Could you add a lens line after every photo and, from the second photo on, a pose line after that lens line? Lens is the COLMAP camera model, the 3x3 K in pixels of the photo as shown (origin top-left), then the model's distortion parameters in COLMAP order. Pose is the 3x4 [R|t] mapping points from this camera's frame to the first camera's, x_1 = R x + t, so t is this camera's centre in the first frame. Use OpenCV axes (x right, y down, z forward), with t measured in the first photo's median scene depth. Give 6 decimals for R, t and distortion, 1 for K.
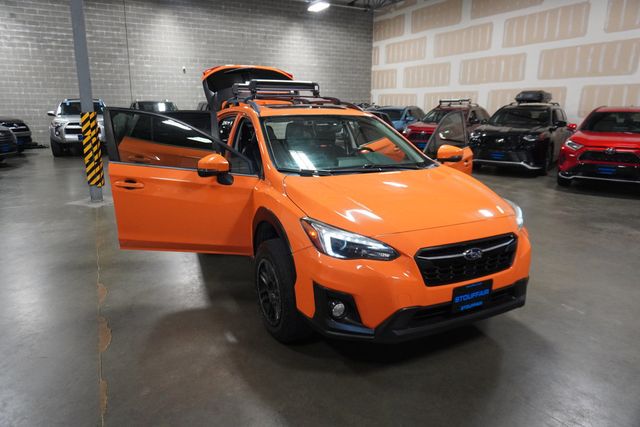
lens RADIAL K [[434.8, 0, 329.6], [0, 434.8, 202.2], [0, 0, 1]] dist [0.003916, 0.007451]
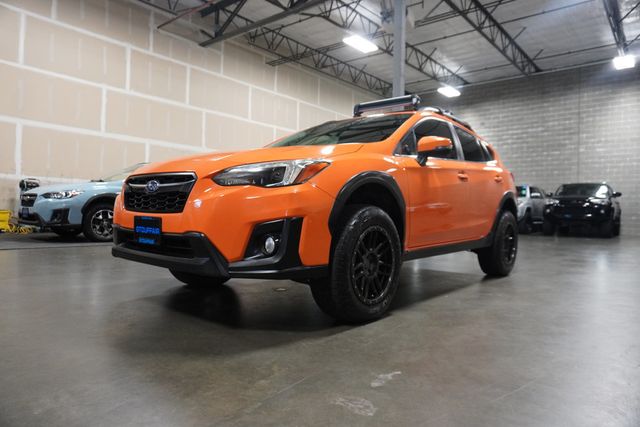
lens RADIAL K [[434.8, 0, 321.3], [0, 434.8, 208.8], [0, 0, 1]] dist [0.003916, 0.007451]
pose [[0.383363, -0.009322, -0.923551, 0.216384], [-0.213573, 0.971952, -0.098464, 0.028047], [0.898565, 0.234993, 0.370619, 0.152421]]
